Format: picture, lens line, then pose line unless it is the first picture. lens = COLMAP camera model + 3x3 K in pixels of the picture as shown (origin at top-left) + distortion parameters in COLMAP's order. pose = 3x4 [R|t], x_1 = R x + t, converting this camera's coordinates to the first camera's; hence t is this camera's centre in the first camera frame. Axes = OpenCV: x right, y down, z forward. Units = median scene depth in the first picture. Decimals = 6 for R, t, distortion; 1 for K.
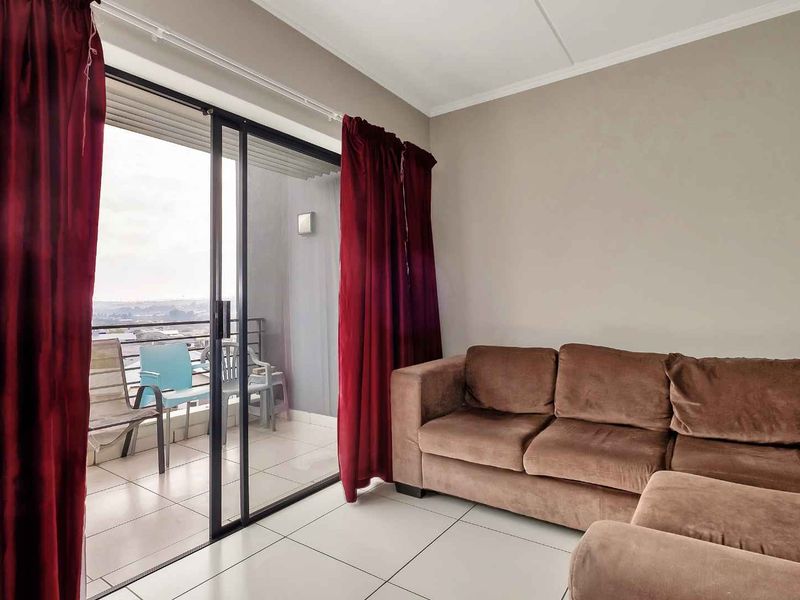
lens RADIAL K [[418.2, 0, 400.0], [0, 418.2, 300.0], [0, 0, 1]] dist [-0.003290, -0.000828]
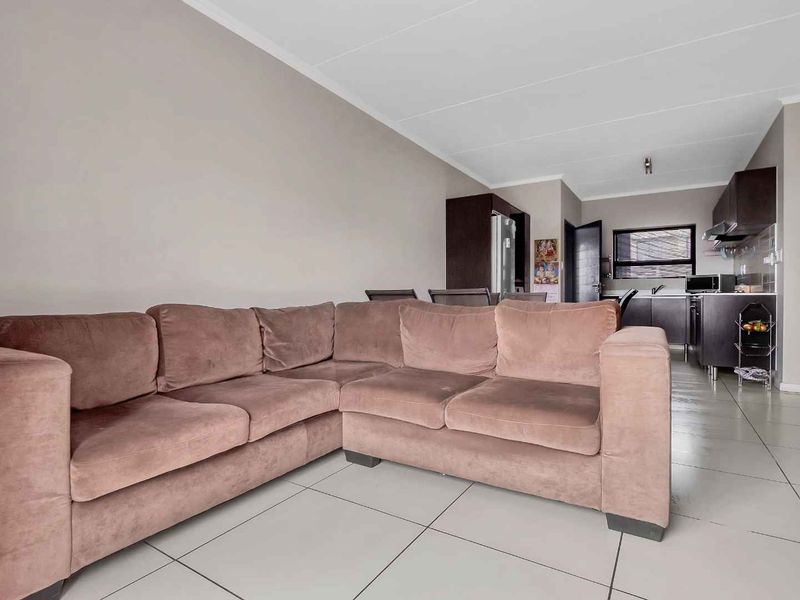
lens RADIAL K [[418.2, 0, 400.0], [0, 418.2, 300.0], [0, 0, 1]] dist [-0.003290, -0.000828]
pose [[-0.022585, 0.008465, 0.999709, -0.535112], [-0.000815, 0.999964, -0.008486, 0.127135], [-0.999745, -0.001007, -0.022577, 0.684041]]
